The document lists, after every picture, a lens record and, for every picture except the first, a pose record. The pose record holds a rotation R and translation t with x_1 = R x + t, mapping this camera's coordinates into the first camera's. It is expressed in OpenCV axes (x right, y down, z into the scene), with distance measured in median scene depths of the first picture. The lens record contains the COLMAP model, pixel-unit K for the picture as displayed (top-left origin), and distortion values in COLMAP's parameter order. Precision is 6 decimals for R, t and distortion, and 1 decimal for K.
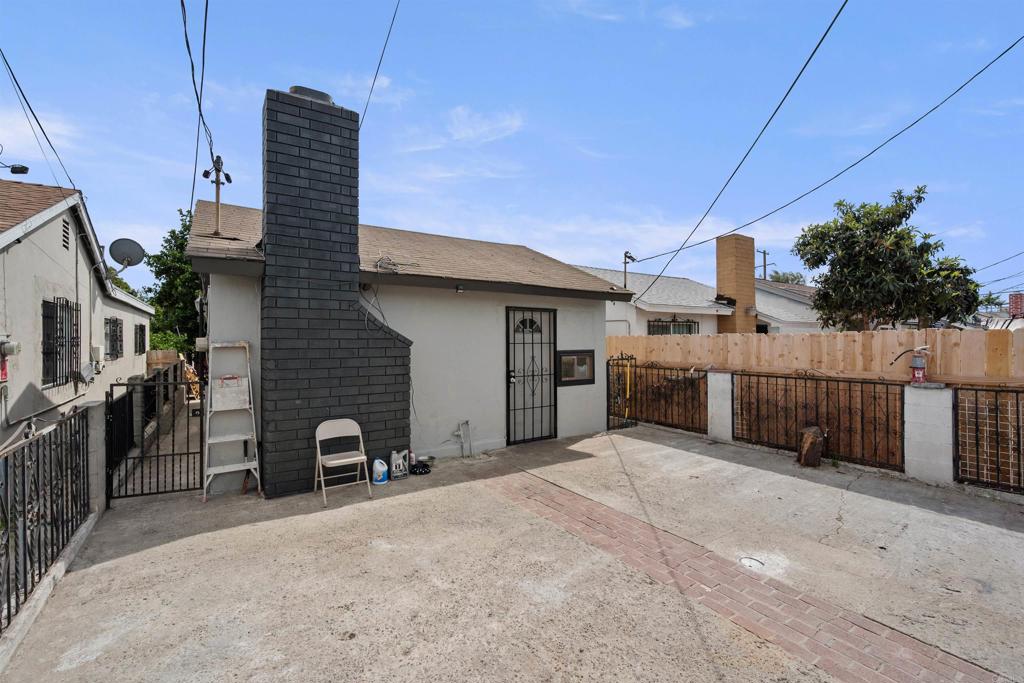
lens RADIAL K [[455.7, 0, 513.8], [0, 455.7, 339.8], [0, 0, 1]] dist [-0.001935, 0.000772]
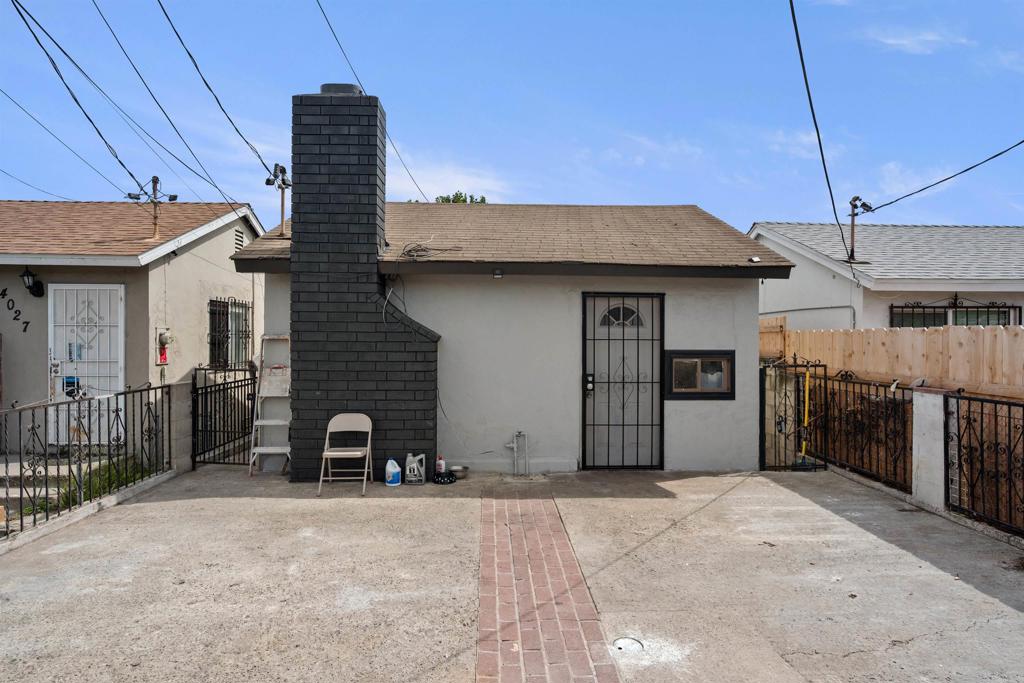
lens RADIAL K [[611.8, 0, 509.4], [0, 611.8, 339.1], [0, 0, 1]] dist [-0.004055, 0.000721]
pose [[0.844694, 0.009497, -0.535165, 0.573515], [-0.007380, 0.999954, 0.006097, 0.002781], [0.535198, -0.001200, 0.844726, 0.058695]]
